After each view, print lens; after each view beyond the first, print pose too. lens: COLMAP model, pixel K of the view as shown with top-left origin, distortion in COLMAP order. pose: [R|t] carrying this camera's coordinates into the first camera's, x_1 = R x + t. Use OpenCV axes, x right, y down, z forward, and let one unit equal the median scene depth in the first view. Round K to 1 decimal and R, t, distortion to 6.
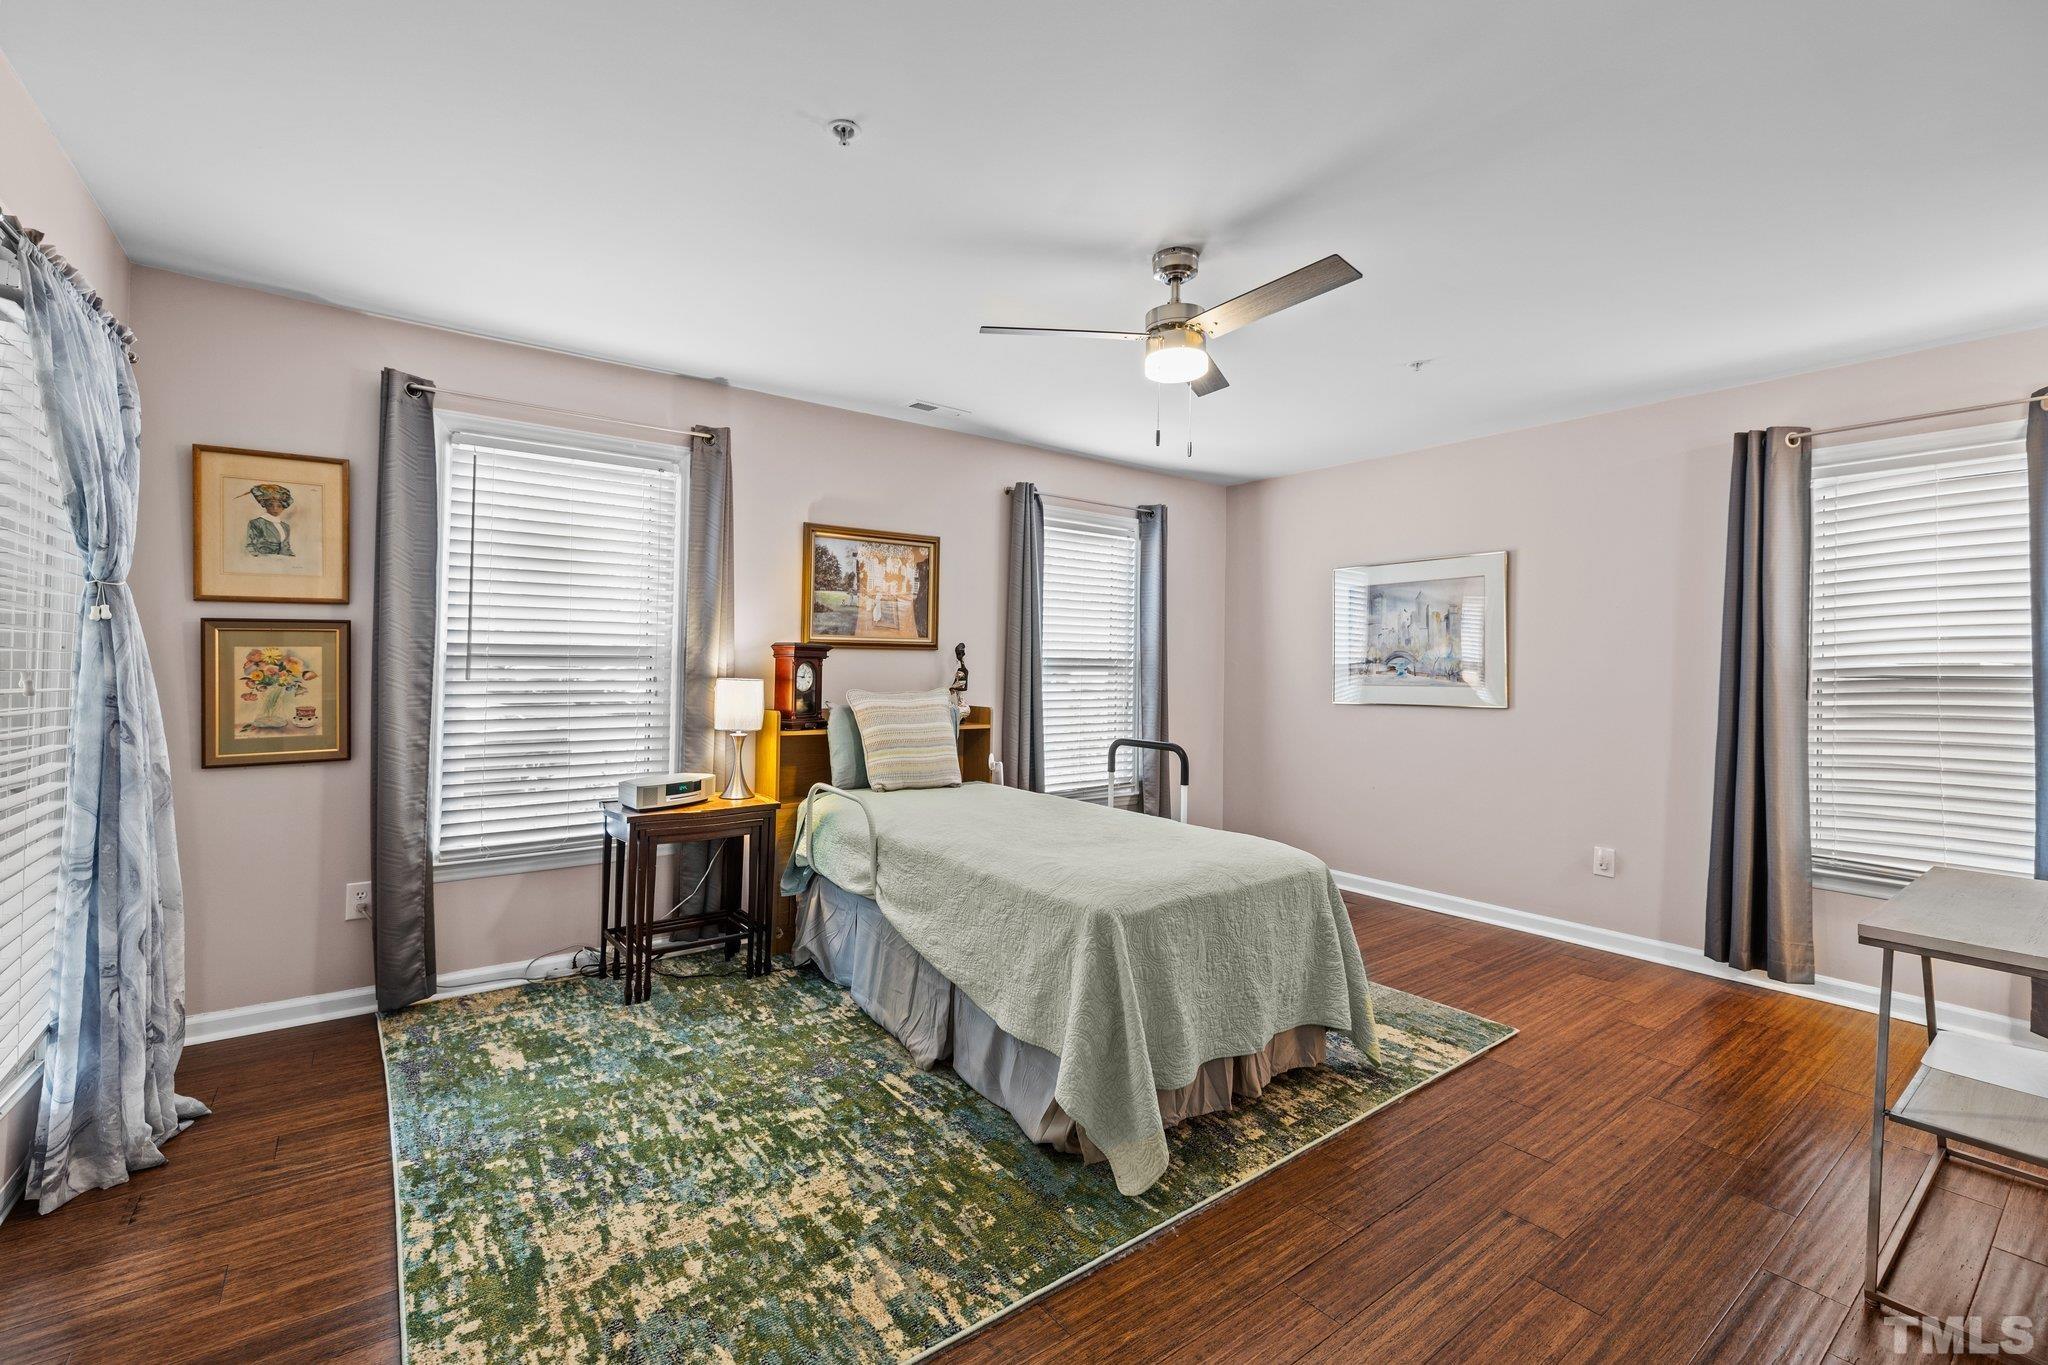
lens RADIAL K [[853.0, 0, 1019.1], [0, 853.0, 641.1], [0, 0, 1]] dist [0.001173, 0.000109]
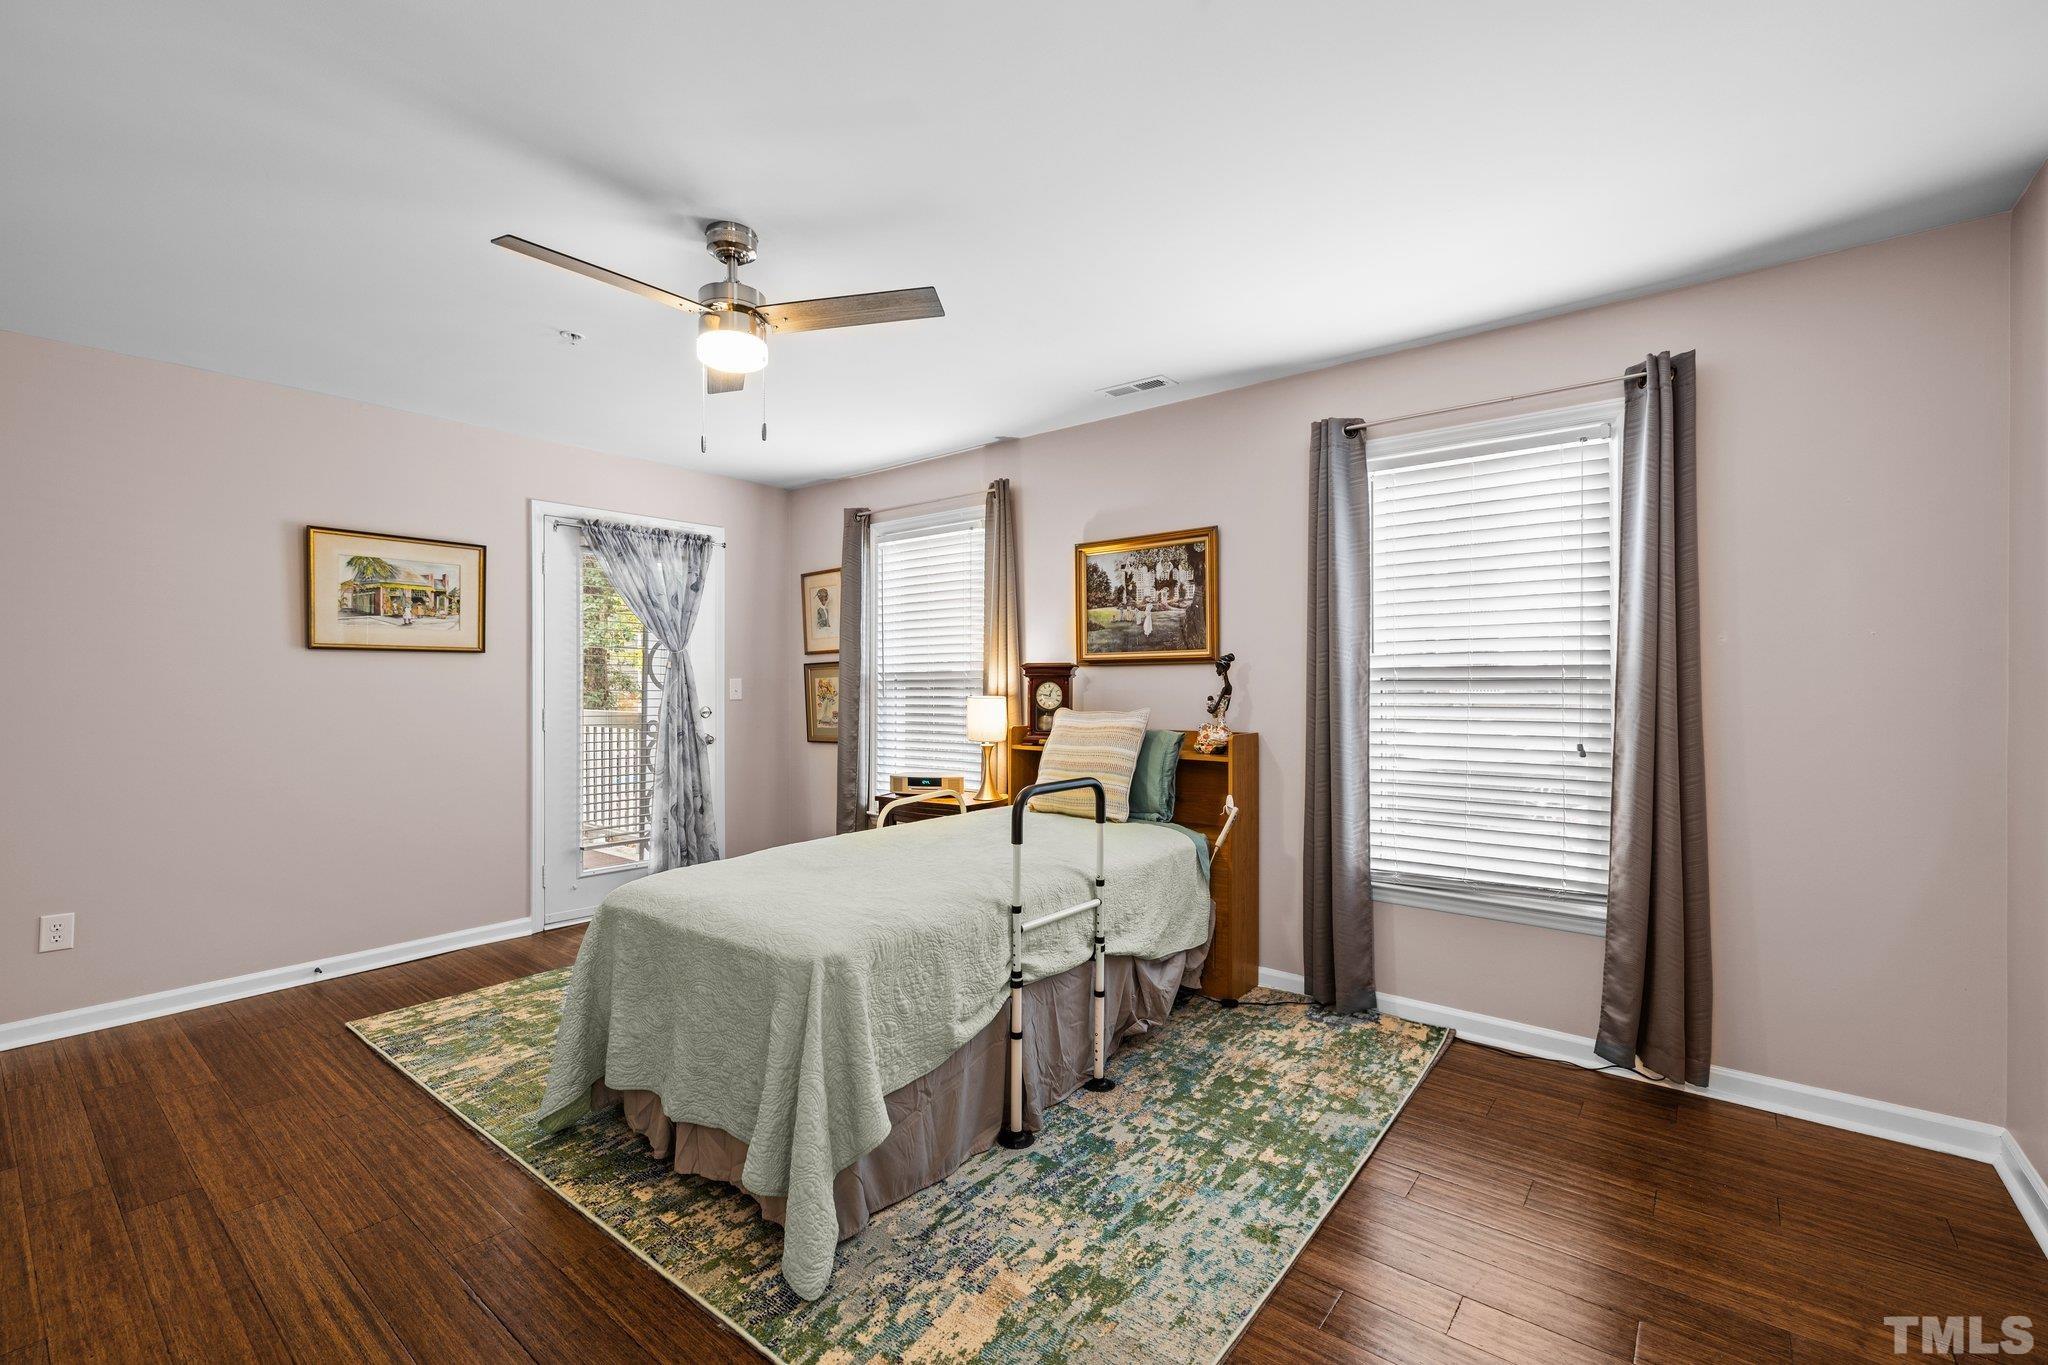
lens RADIAL K [[866.5, 0, 1026.7], [0, 866.5, 677.4], [0, 0, 1]] dist [-0.000657, 0.000163]
pose [[0.265252, -0.019028, -0.963991, 0.741893], [0.035081, 0.999334, -0.010073, 0.028946], [0.963541, -0.031146, 0.265743, 0.672971]]
